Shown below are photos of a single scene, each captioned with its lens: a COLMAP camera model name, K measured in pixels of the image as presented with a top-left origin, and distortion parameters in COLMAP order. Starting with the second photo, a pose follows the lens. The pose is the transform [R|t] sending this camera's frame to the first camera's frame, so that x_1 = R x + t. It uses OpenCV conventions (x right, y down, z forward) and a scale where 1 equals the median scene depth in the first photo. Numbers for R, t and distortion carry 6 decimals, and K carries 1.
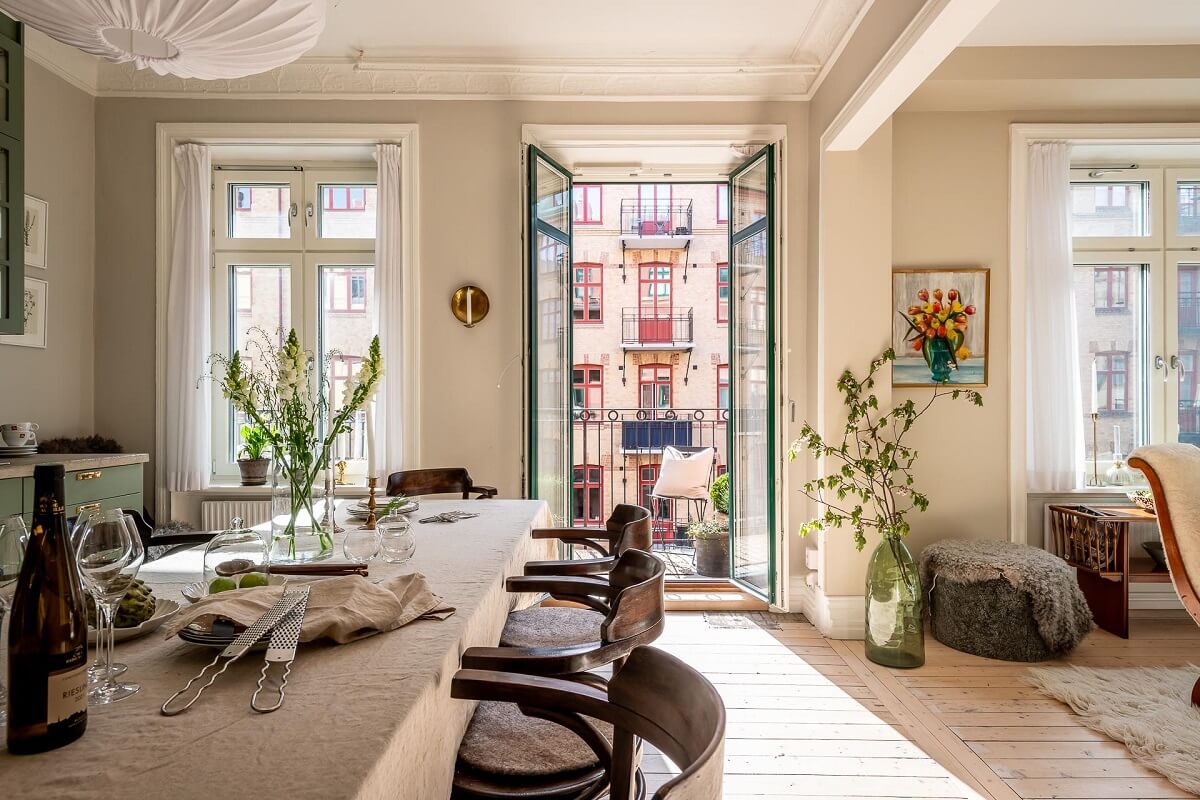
lens RADIAL K [[701.9, 0, 604.5], [0, 701.9, 403.9], [0, 0, 1]] dist [0.005933, -0.000866]
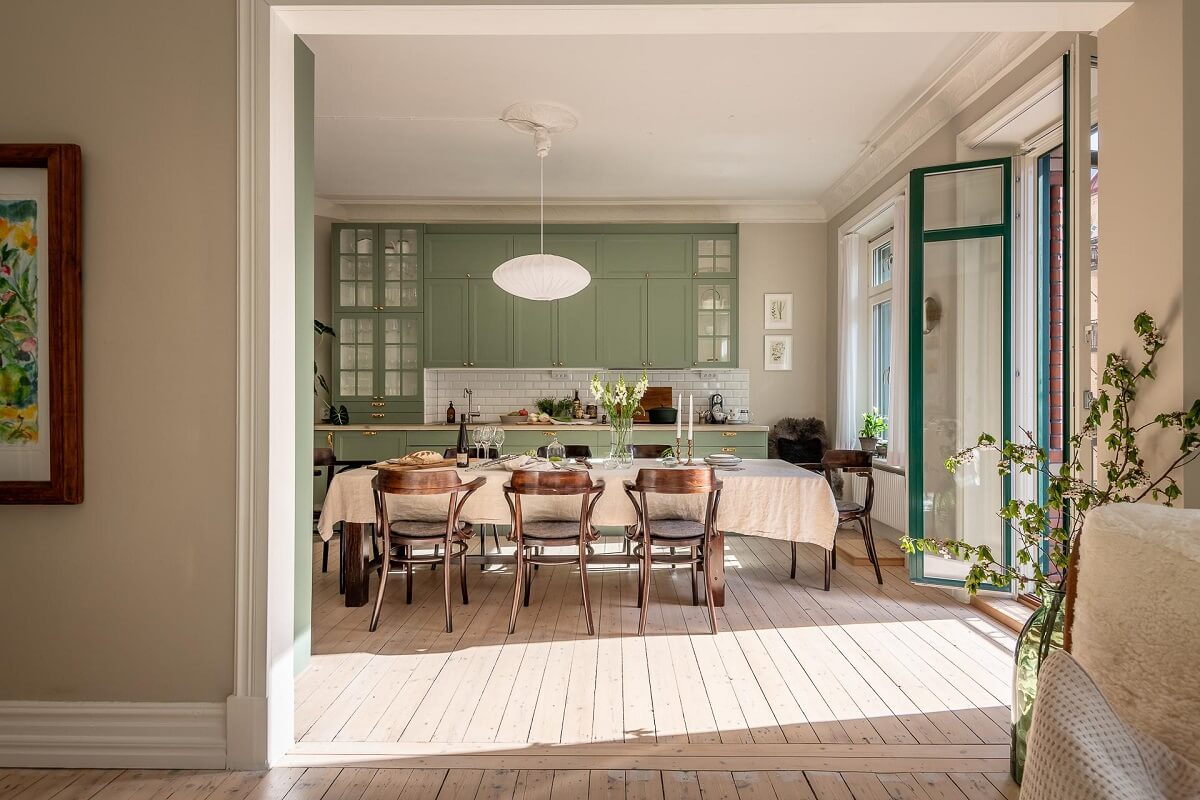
lens RADIAL K [[620.0, 0, 603.1], [0, 620.0, 398.8], [0, 0, 1]] dist [0.015752, -0.000022]
pose [[-0.010702, 0.002545, -0.999939, 0.847059], [0.003964, 0.999989, 0.002502, -0.008248], [0.999935, -0.003937, -0.010712, 0.488259]]
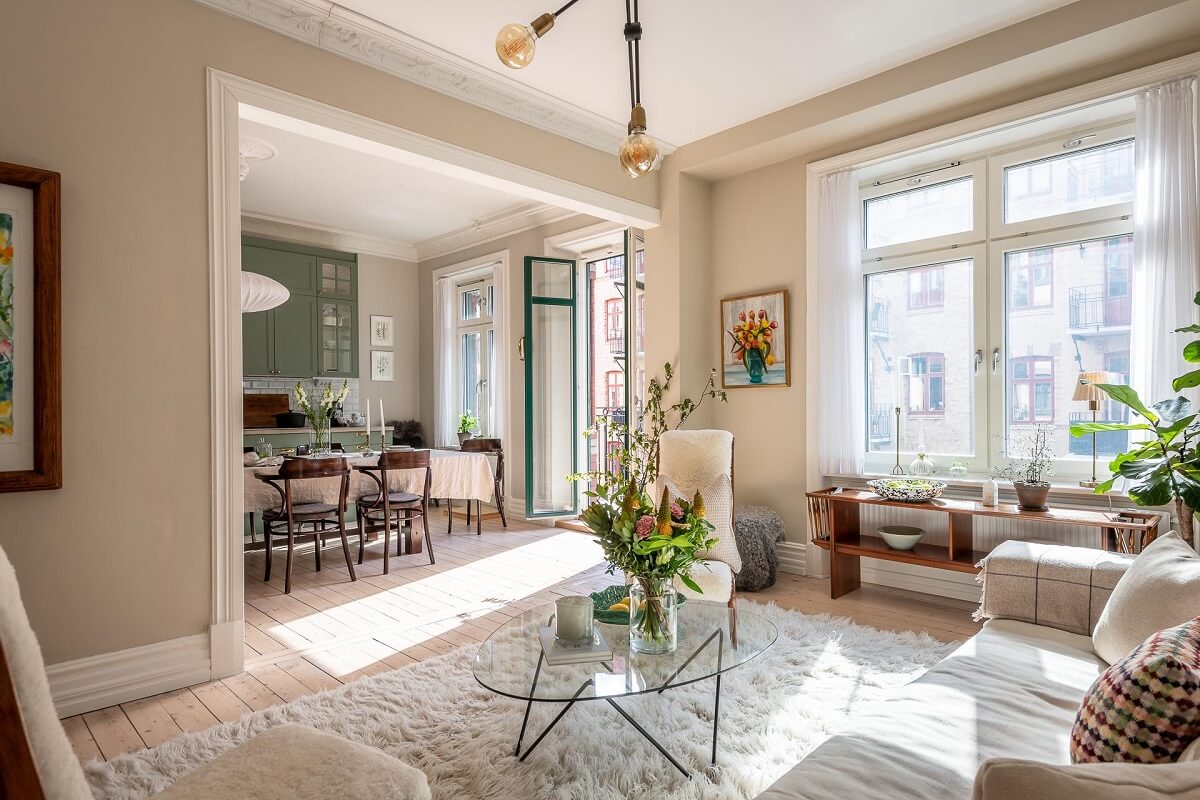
lens RADIAL K [[685.9, 0, 558.2], [0, 685.9, 417.5], [0, 0, 1]] dist [0.003374, -0.000098]
pose [[0.673145, 0.006140, -0.739485, 1.156970], [0.009146, 0.999820, 0.016627, 0.006134], [0.739454, -0.017956, 0.672968, -0.098204]]
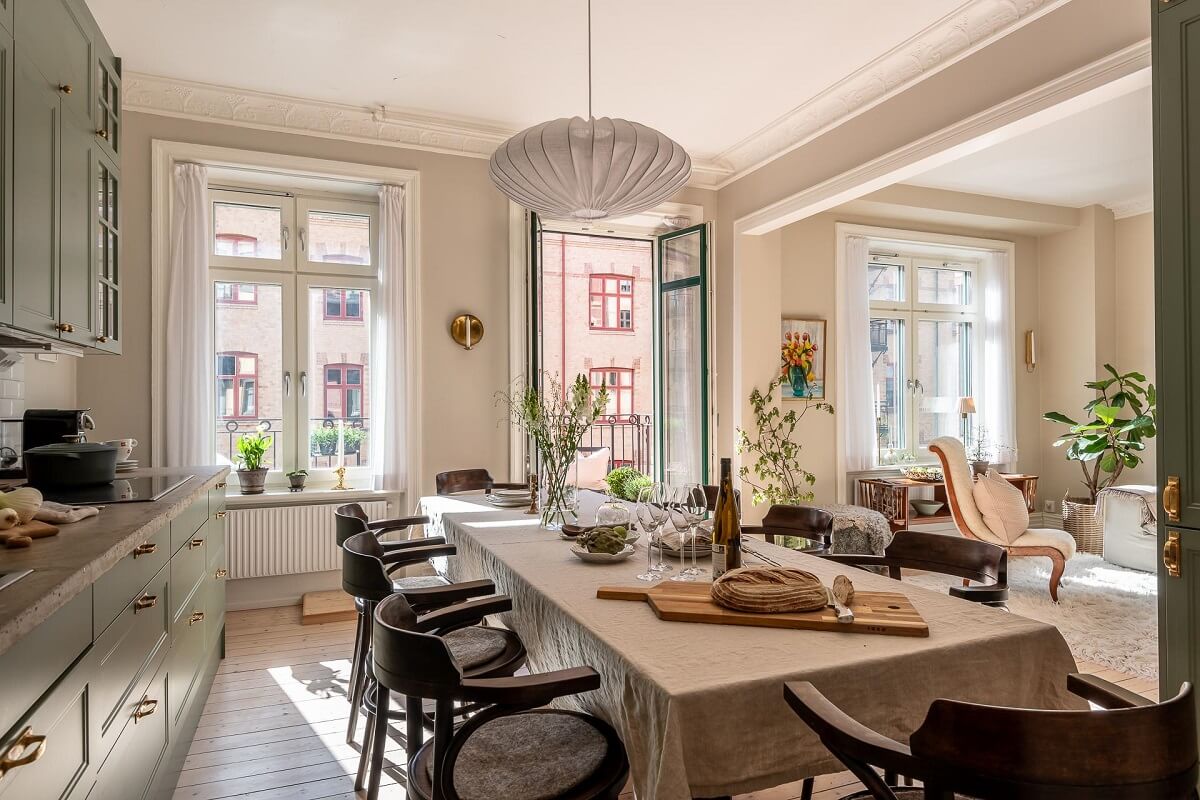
lens RADIAL K [[719.4, 0, 607.5], [0, 719.4, 398.9], [0, 0, 1]] dist [-0.003779, -0.001773]
pose [[0.923315, -0.000081, 0.384043, -0.446571], [0.002234, 0.999984, -0.005161, -0.020330], [-0.384036, 0.005623, 0.923301, -0.207332]]
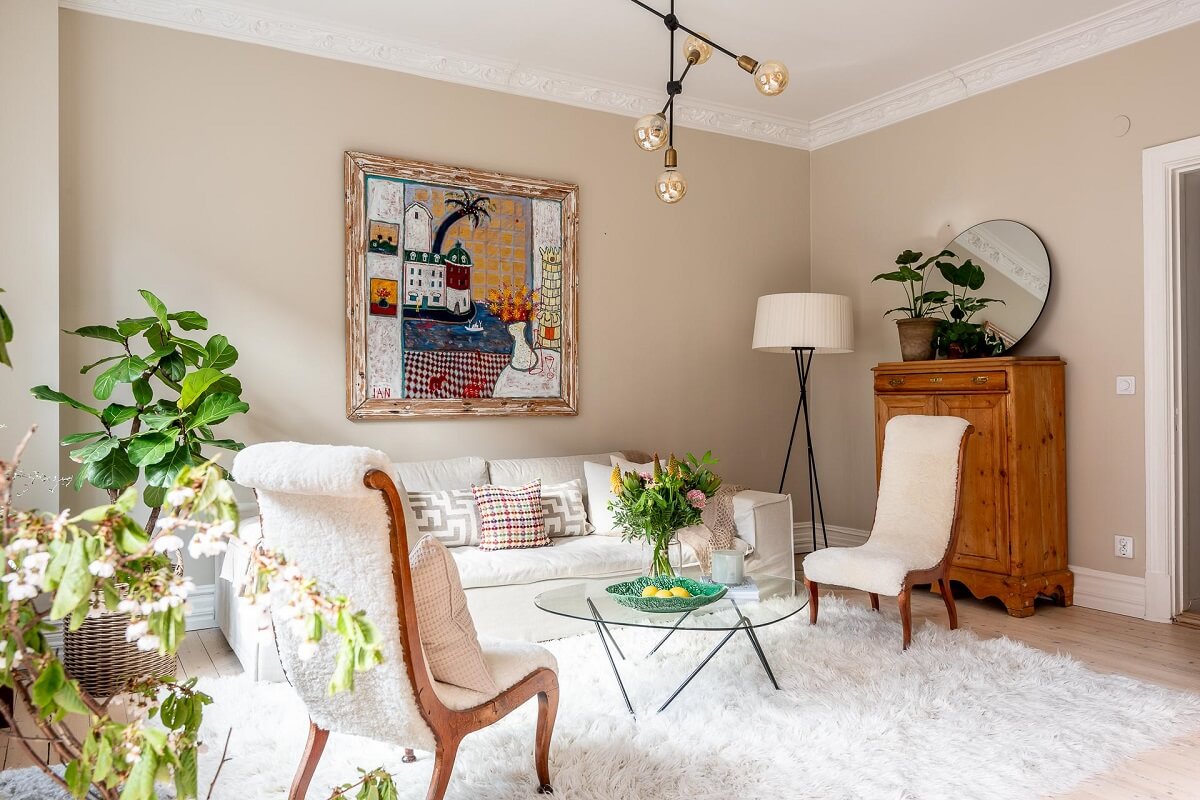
lens RADIAL K [[906.6, 0, 618.0], [0, 906.6, 388.6], [0, 0, 1]] dist [0.026375, -0.000876]
pose [[-0.521364, 0.010305, 0.853272, 0.038831], [-0.000810, 0.999921, -0.012571, 0.015831], [-0.853334, -0.007246, -0.521315, 0.860689]]
